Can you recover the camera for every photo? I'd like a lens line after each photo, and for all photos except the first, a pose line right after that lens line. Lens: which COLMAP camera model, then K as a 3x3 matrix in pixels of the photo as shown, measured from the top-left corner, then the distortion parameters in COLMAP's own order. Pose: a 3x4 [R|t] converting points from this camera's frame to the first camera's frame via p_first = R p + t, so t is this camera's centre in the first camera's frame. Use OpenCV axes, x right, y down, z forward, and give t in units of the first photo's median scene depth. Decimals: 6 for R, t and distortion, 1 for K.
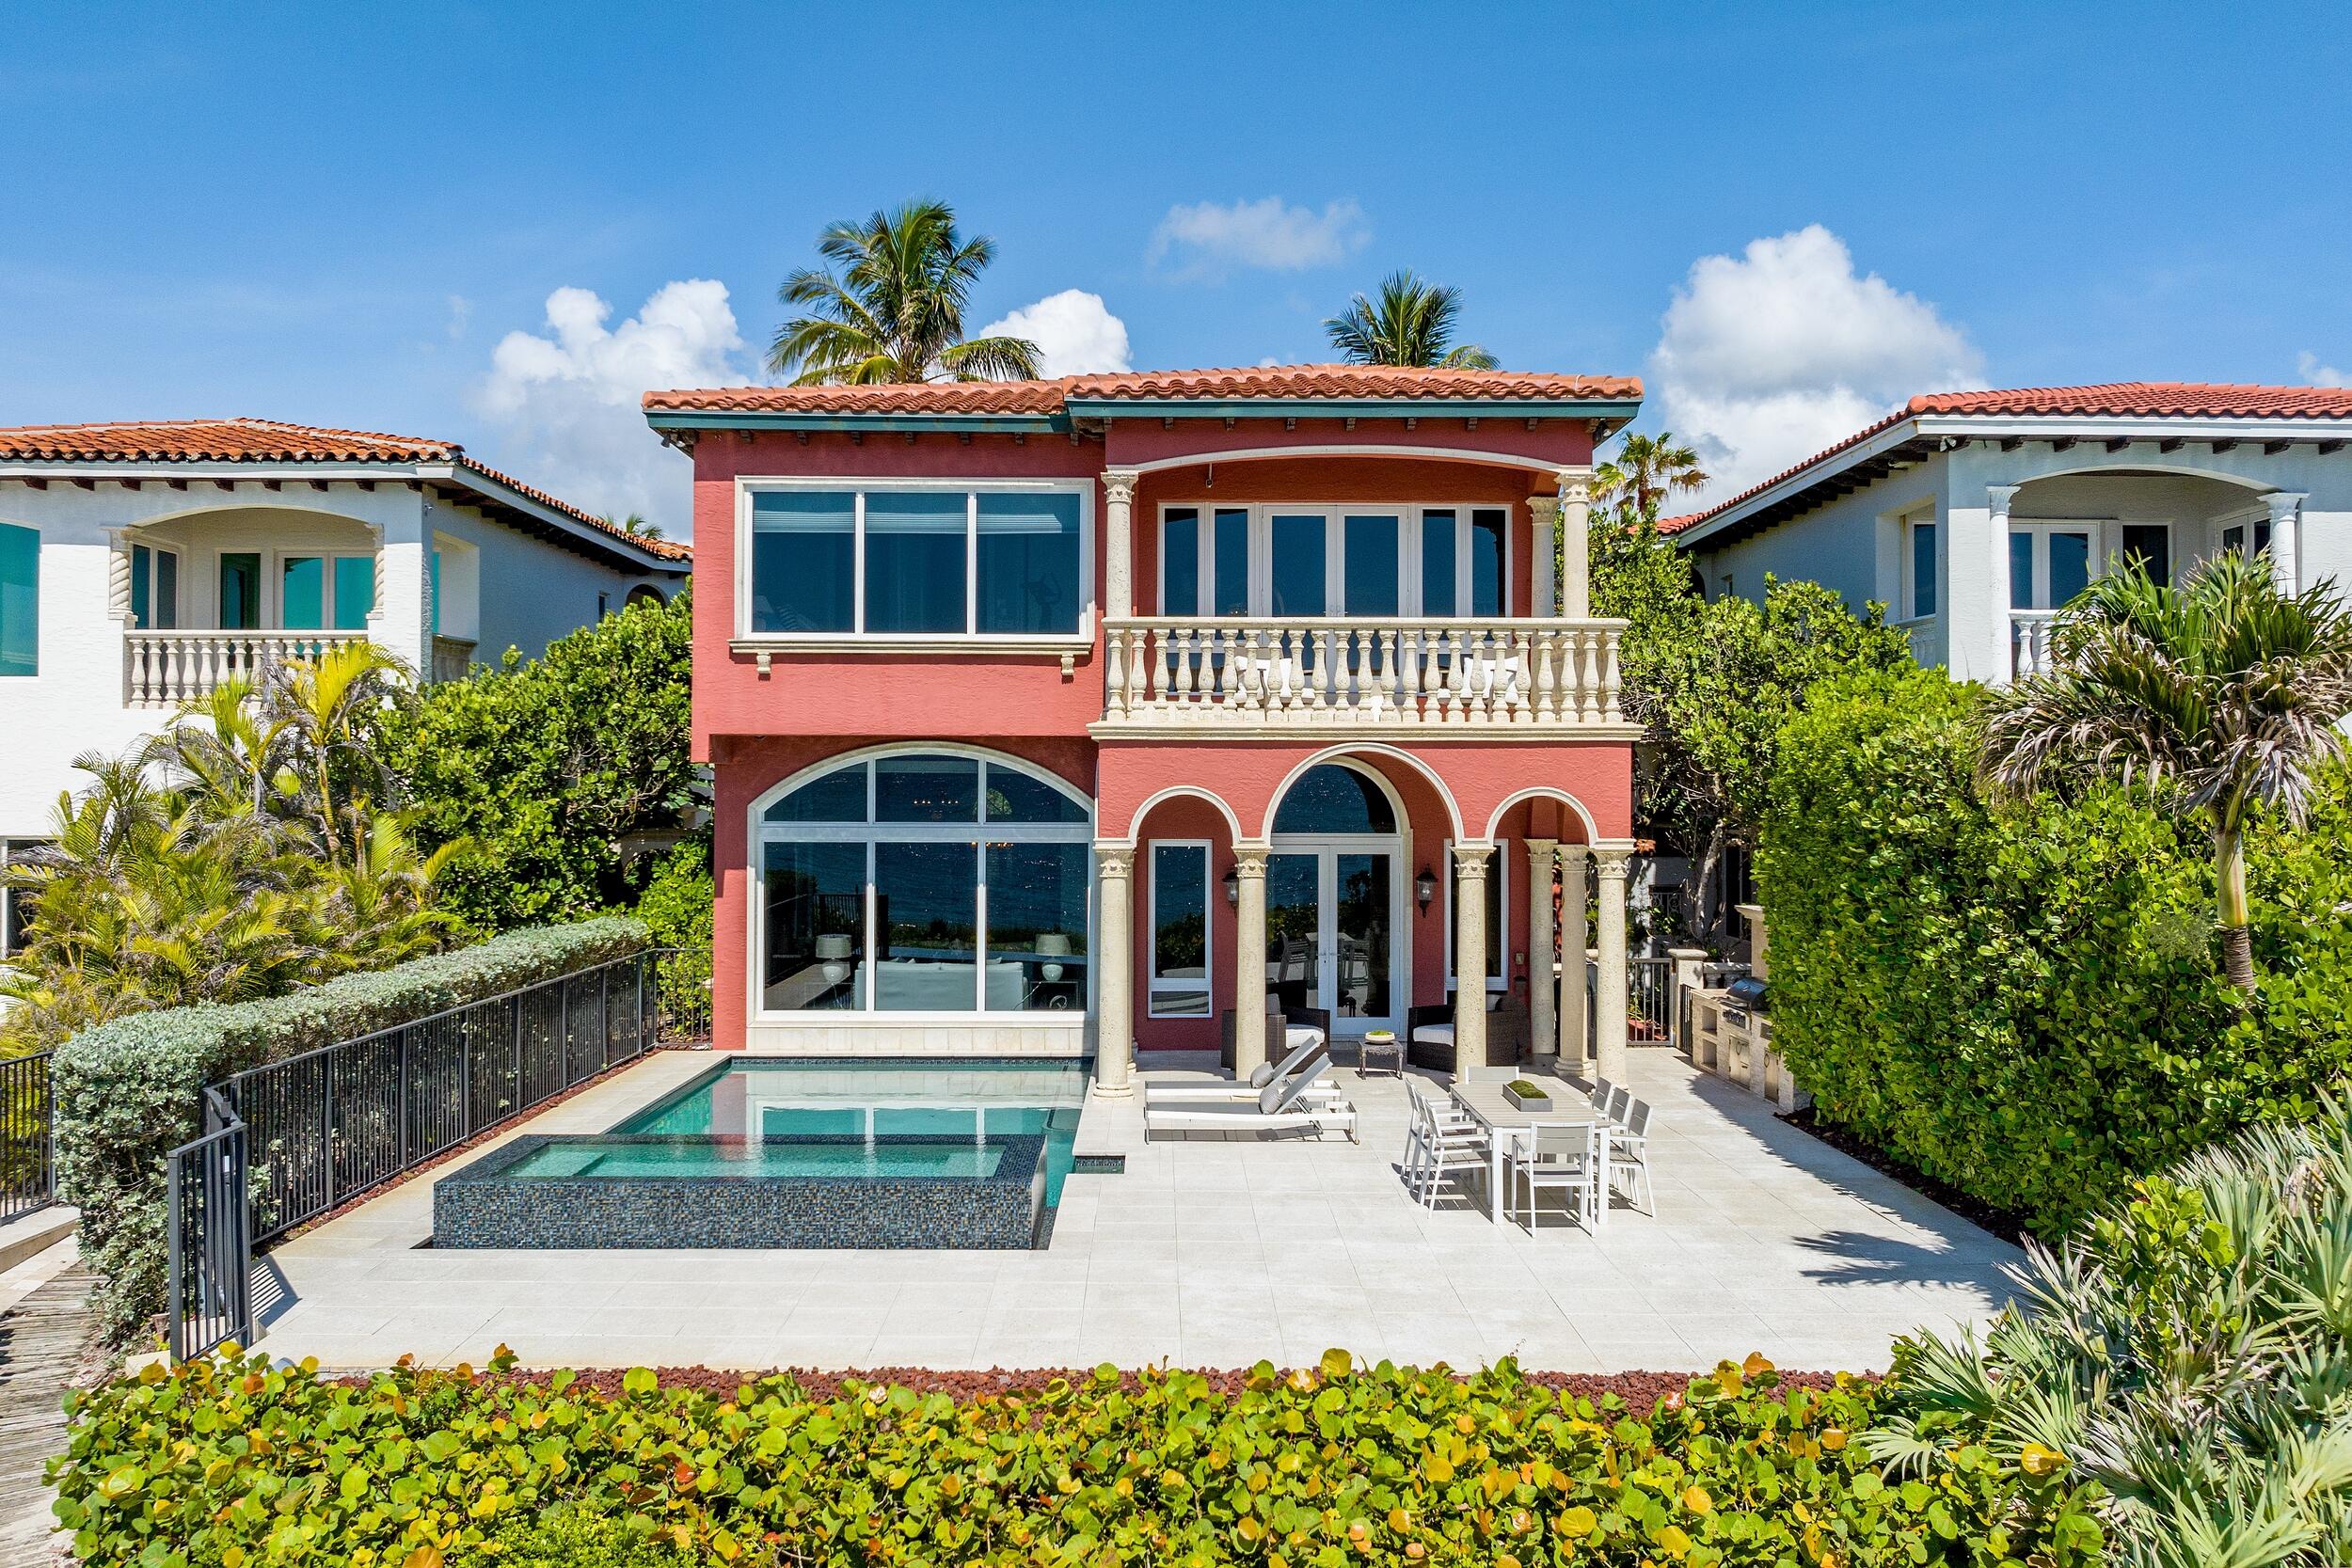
lens RADIAL K [[1962.5, 0, 1176.0], [0, 1962.5, 784.0], [0, 0, 1]] dist [-0.020082, -0.007840]
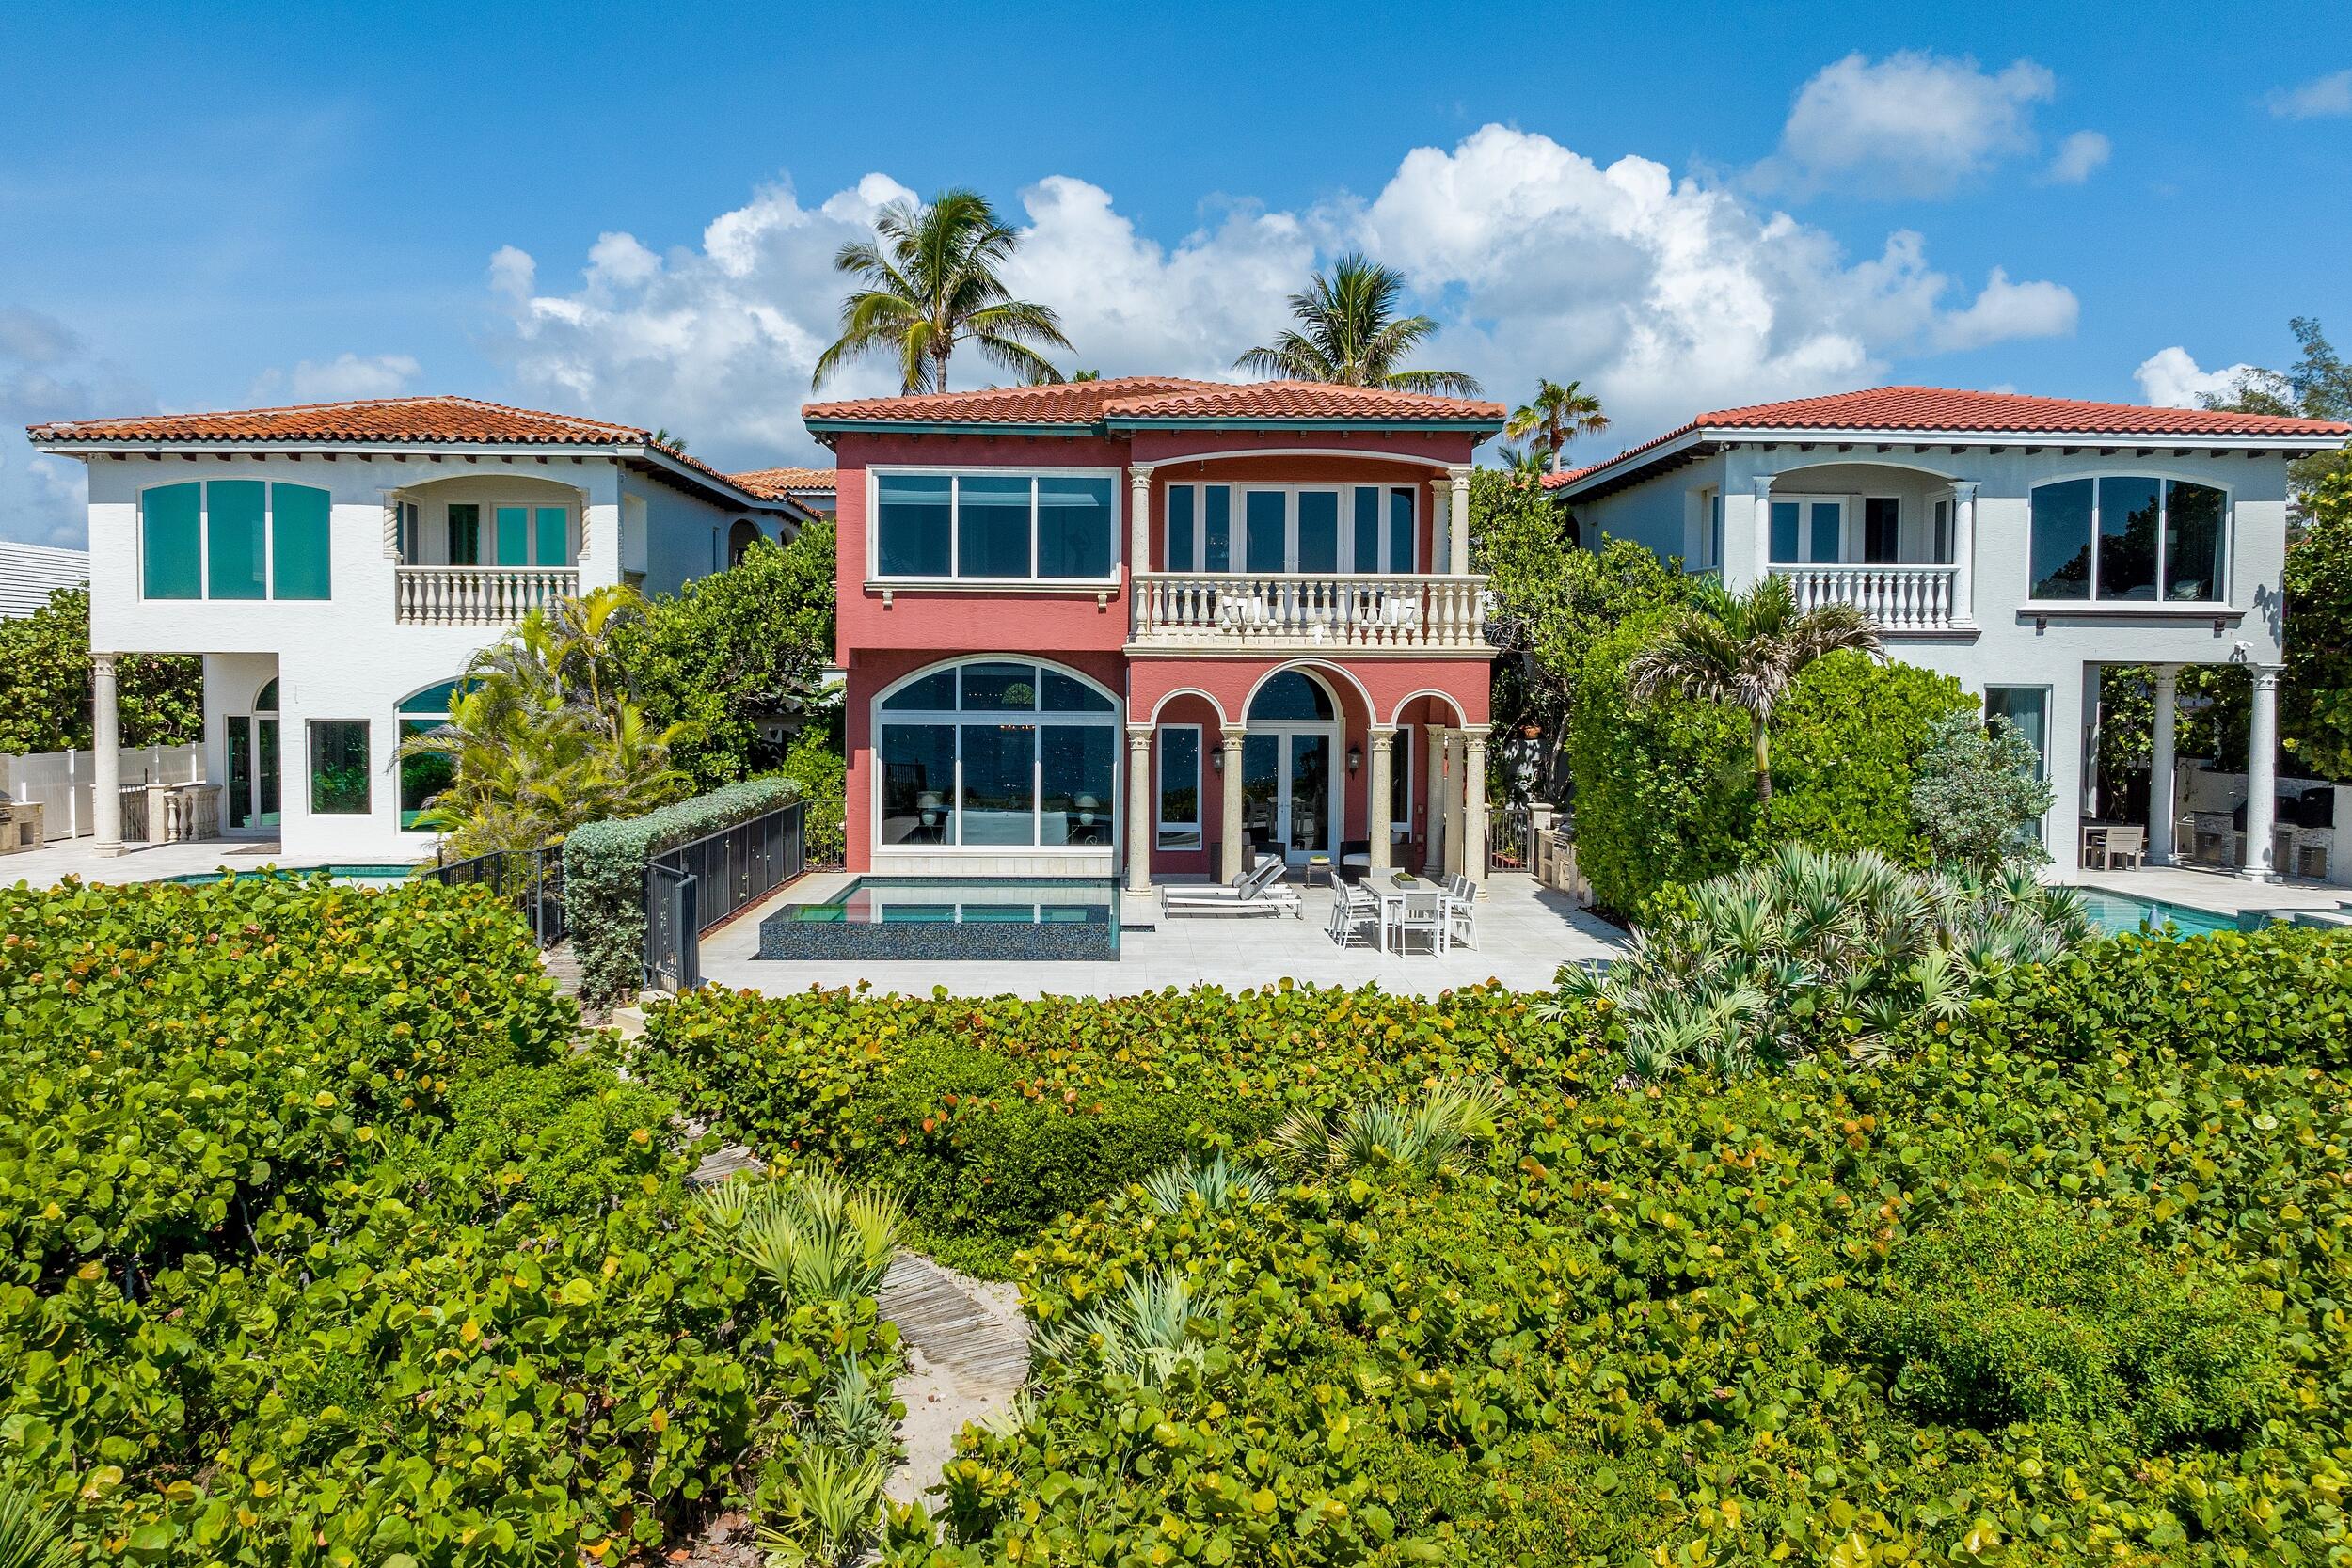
lens RADIAL K [[1962.5, 0, 1176.0], [0, 1962.5, 784.0], [0, 0, 1]] dist [-0.020082, -0.007840]
pose [[0.999780, 0.003231, 0.020716, -0.031158], [-0.004427, 0.998309, 0.057955, -0.010692], [-0.020494, -0.058034, 0.998104, -0.423261]]
